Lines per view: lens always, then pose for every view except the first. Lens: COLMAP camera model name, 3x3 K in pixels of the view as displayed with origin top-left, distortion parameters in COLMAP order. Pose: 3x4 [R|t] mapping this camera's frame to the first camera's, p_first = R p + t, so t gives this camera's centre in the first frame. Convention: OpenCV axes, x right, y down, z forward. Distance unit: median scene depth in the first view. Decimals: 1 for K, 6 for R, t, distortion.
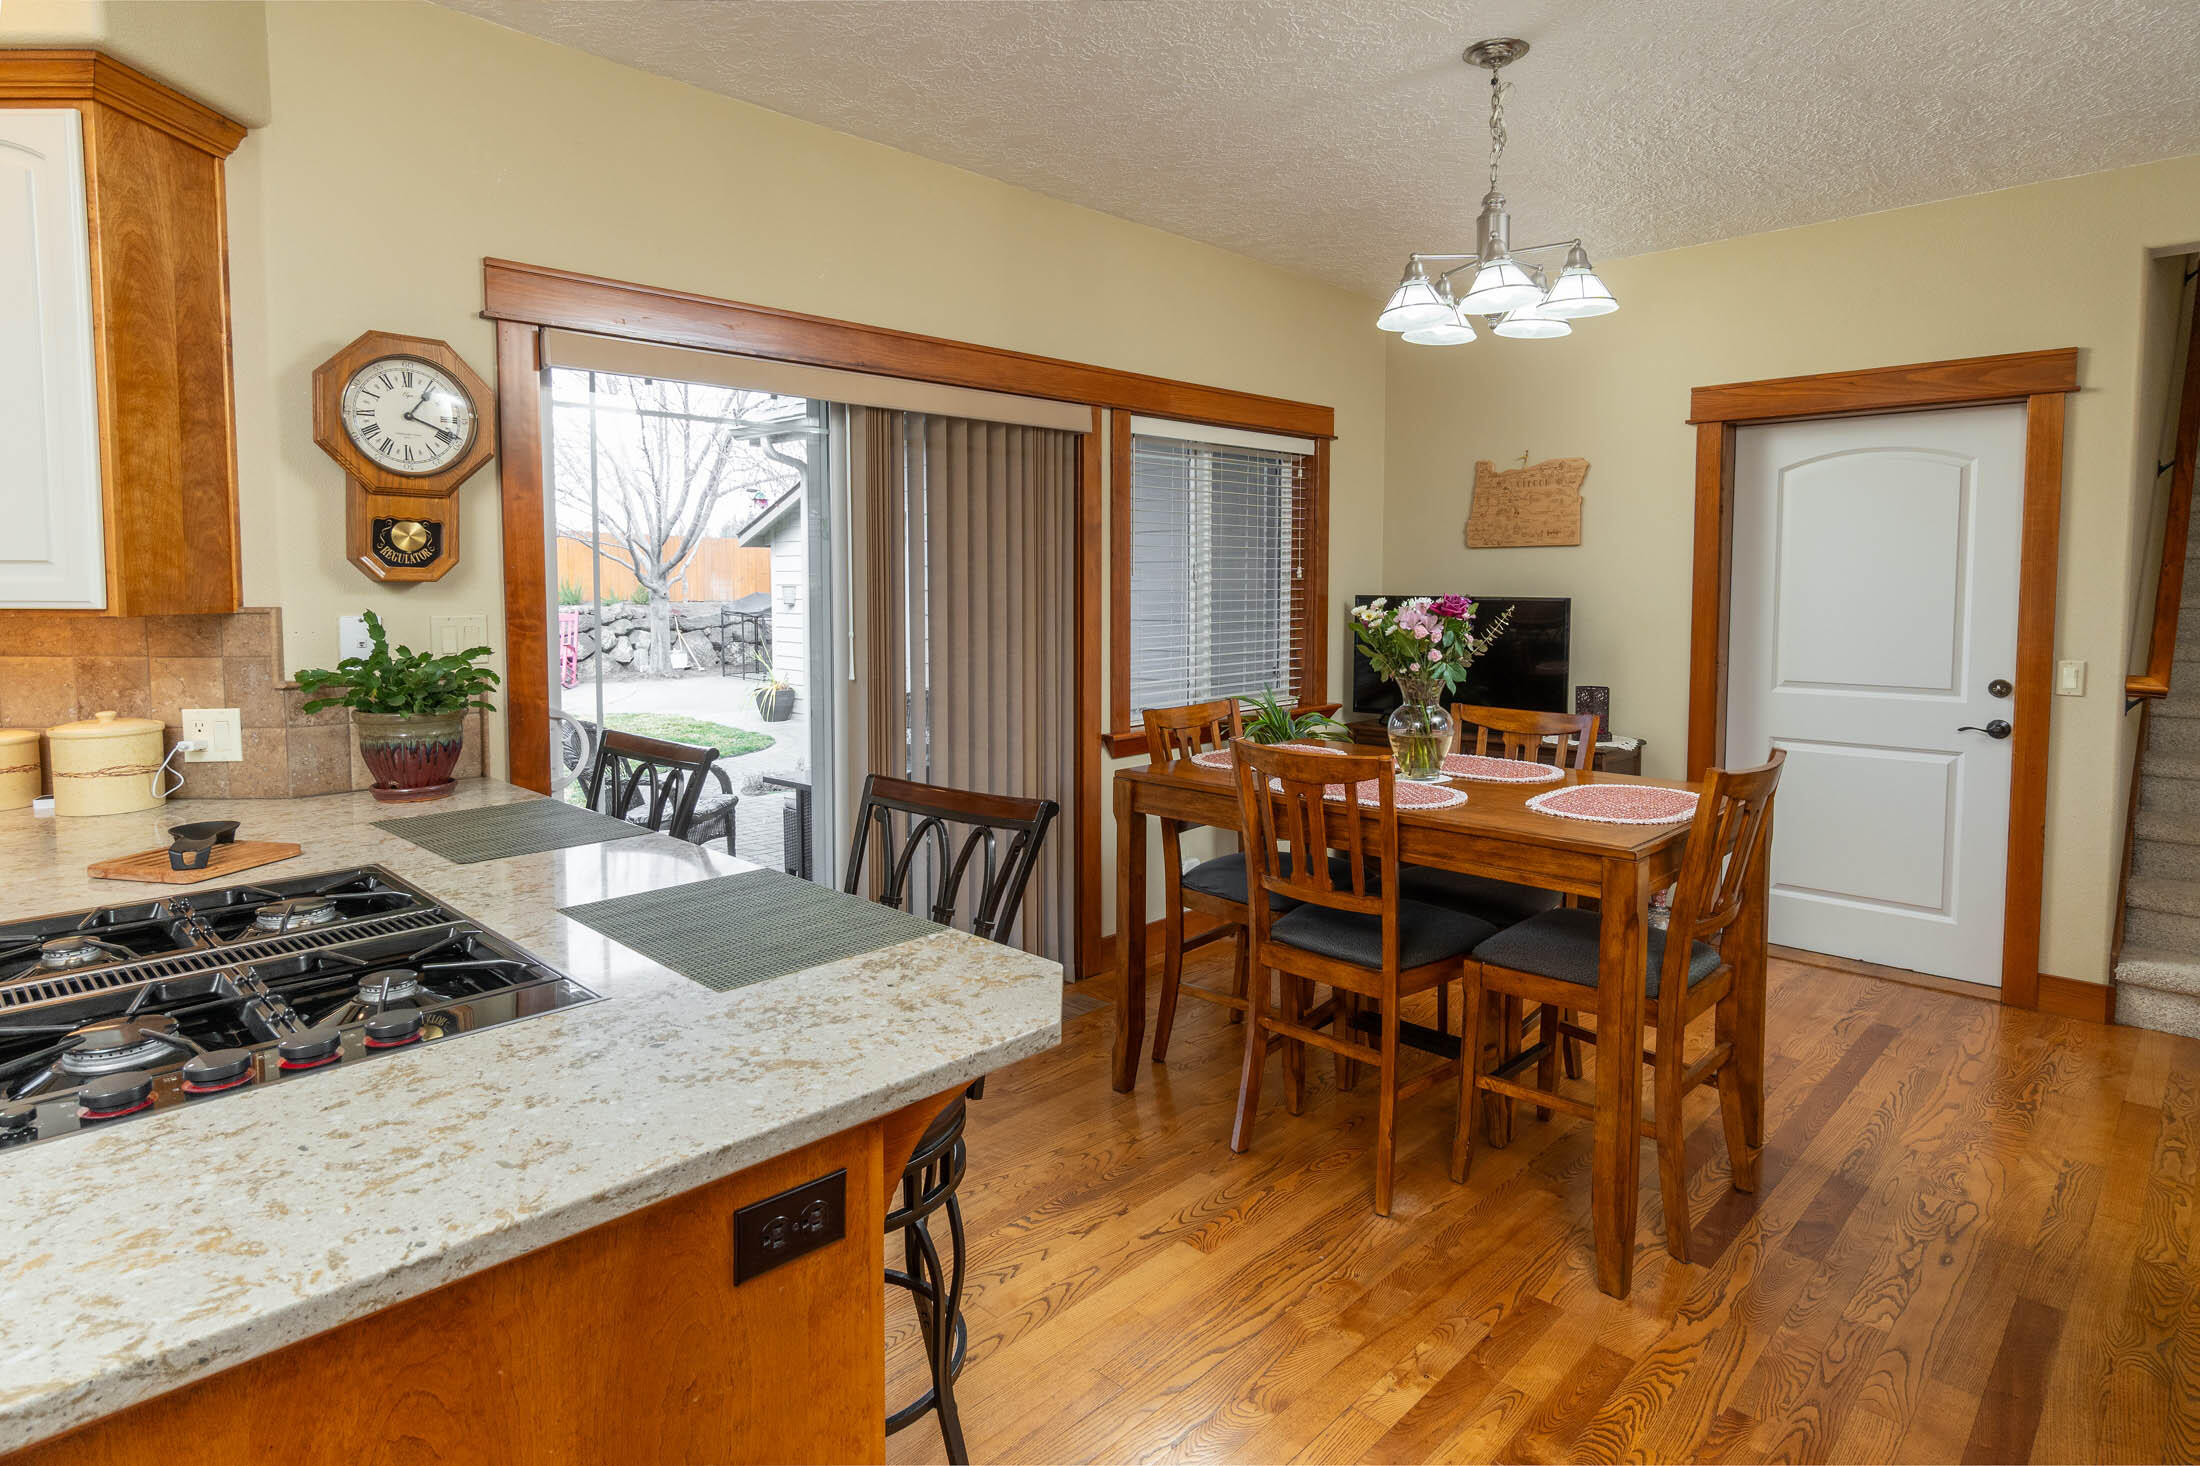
lens RADIAL K [[1184.9, 0, 1101.1], [0, 1184.9, 649.3], [0, 0, 1]] dist [0.000438, 0.000456]
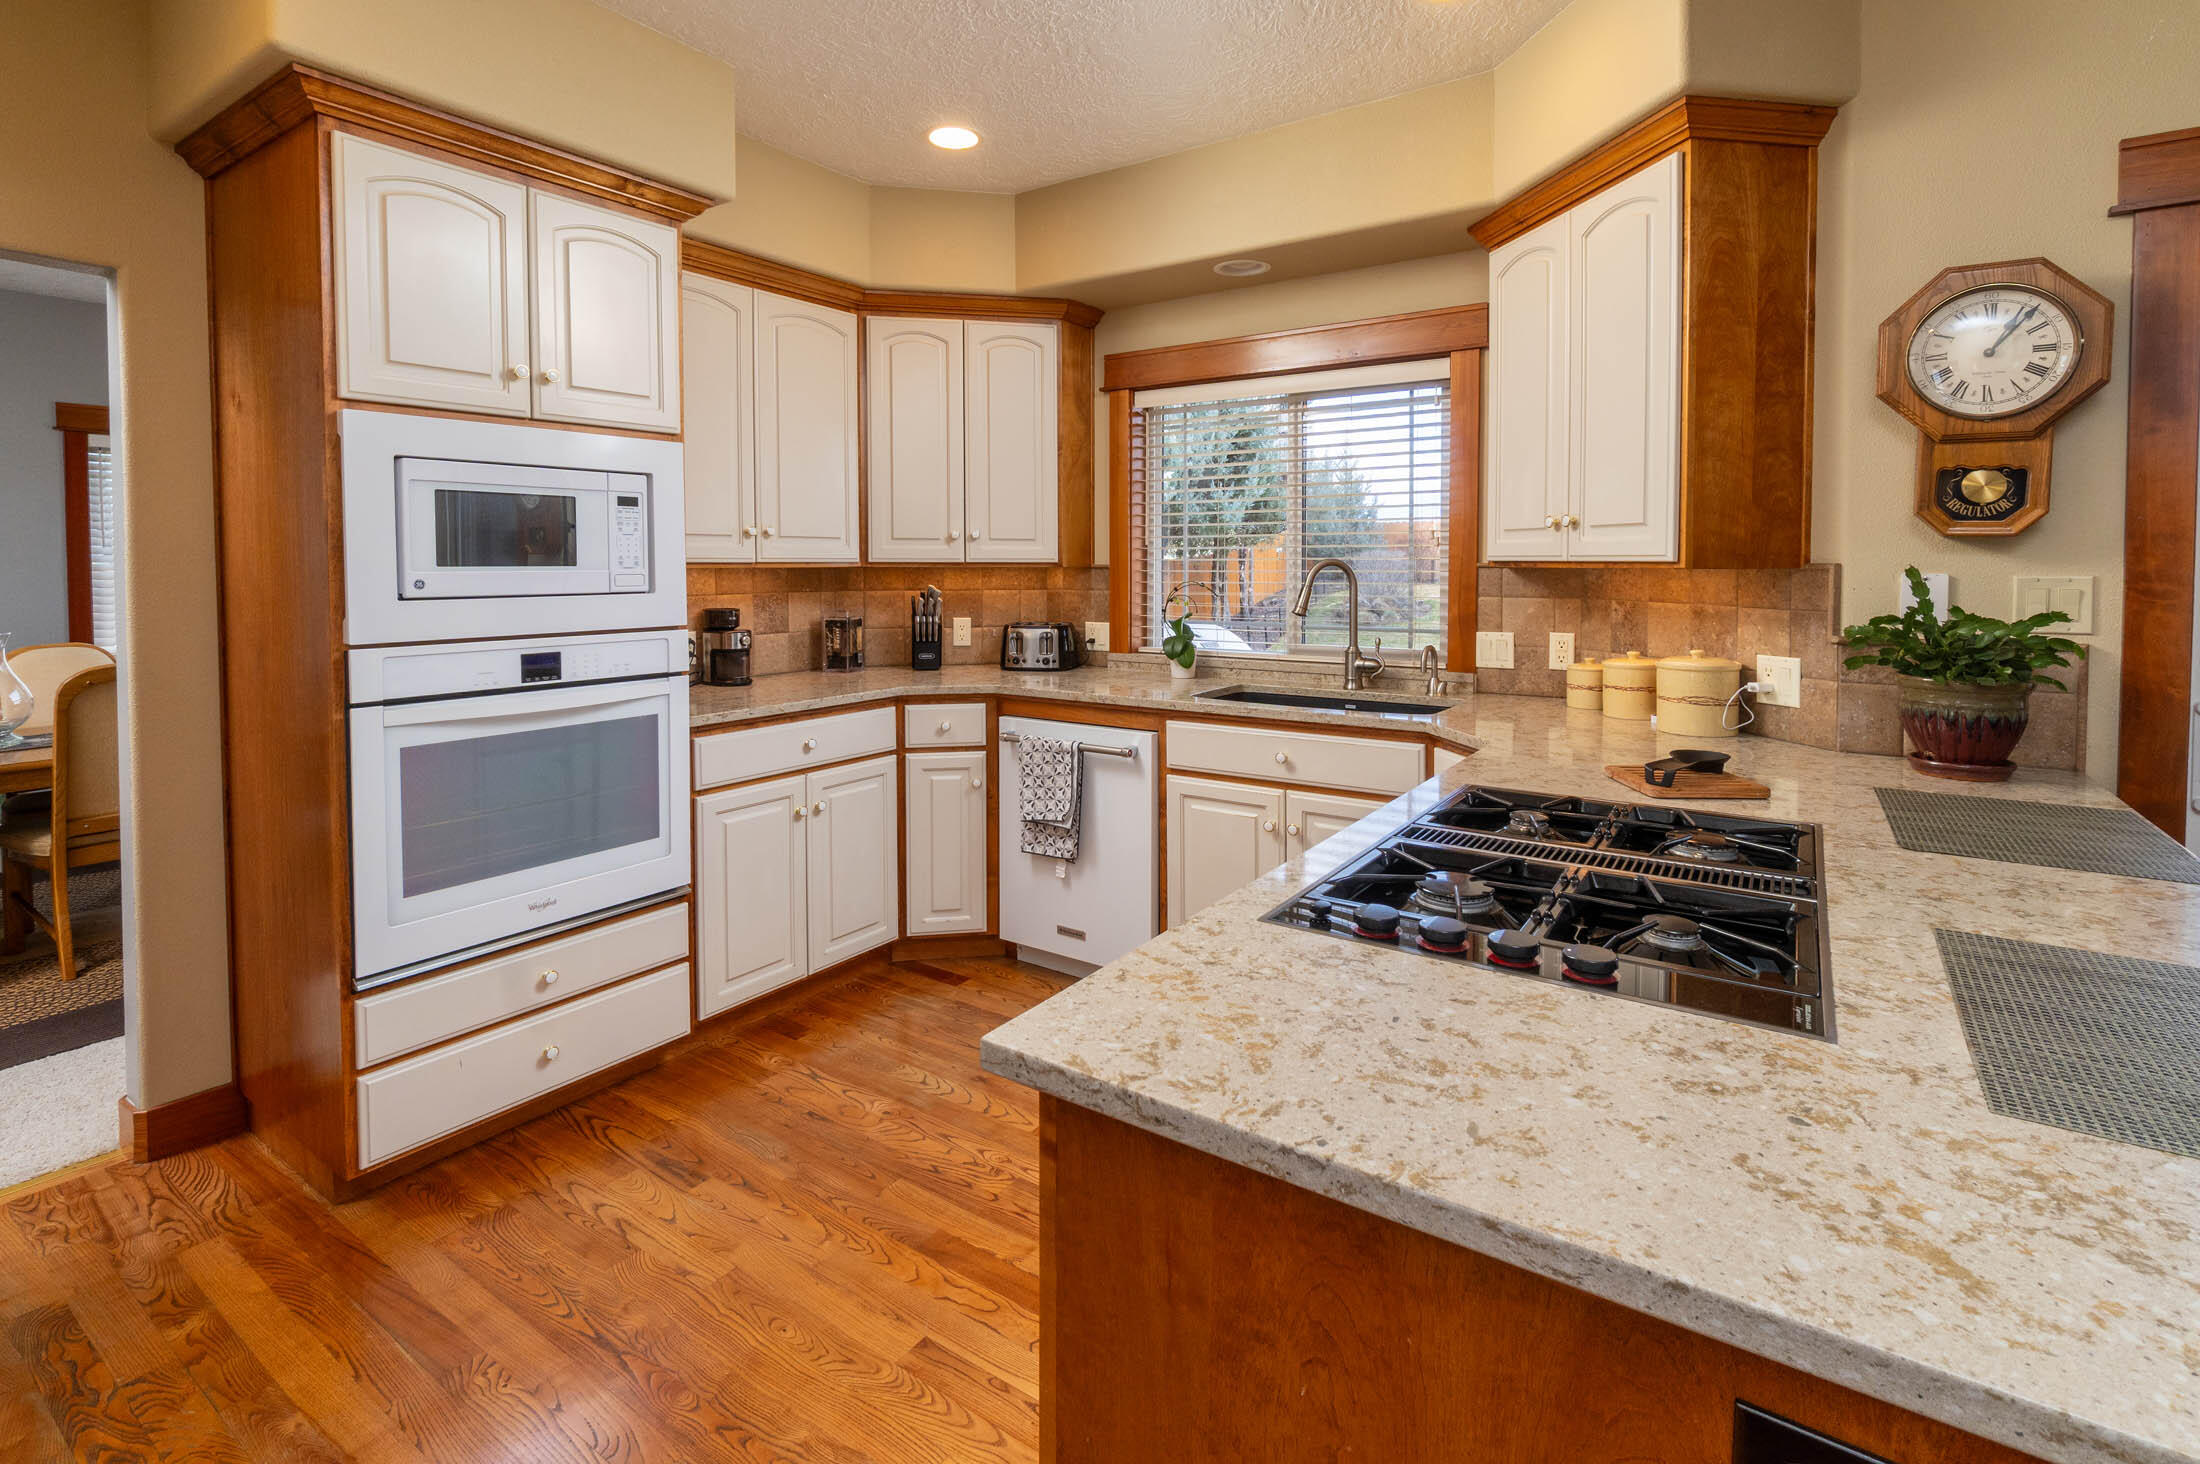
lens RADIAL K [[1039.7, 0, 1100.2], [0, 1039.7, 593.1], [0, 0, 1]] dist [-0.001803, 0.001190]
pose [[0.172325, 0.029134, -0.984609, 0.089738], [-0.059643, 0.998037, 0.019093, 0.011899], [0.983233, 0.055435, 0.173724, 0.233296]]
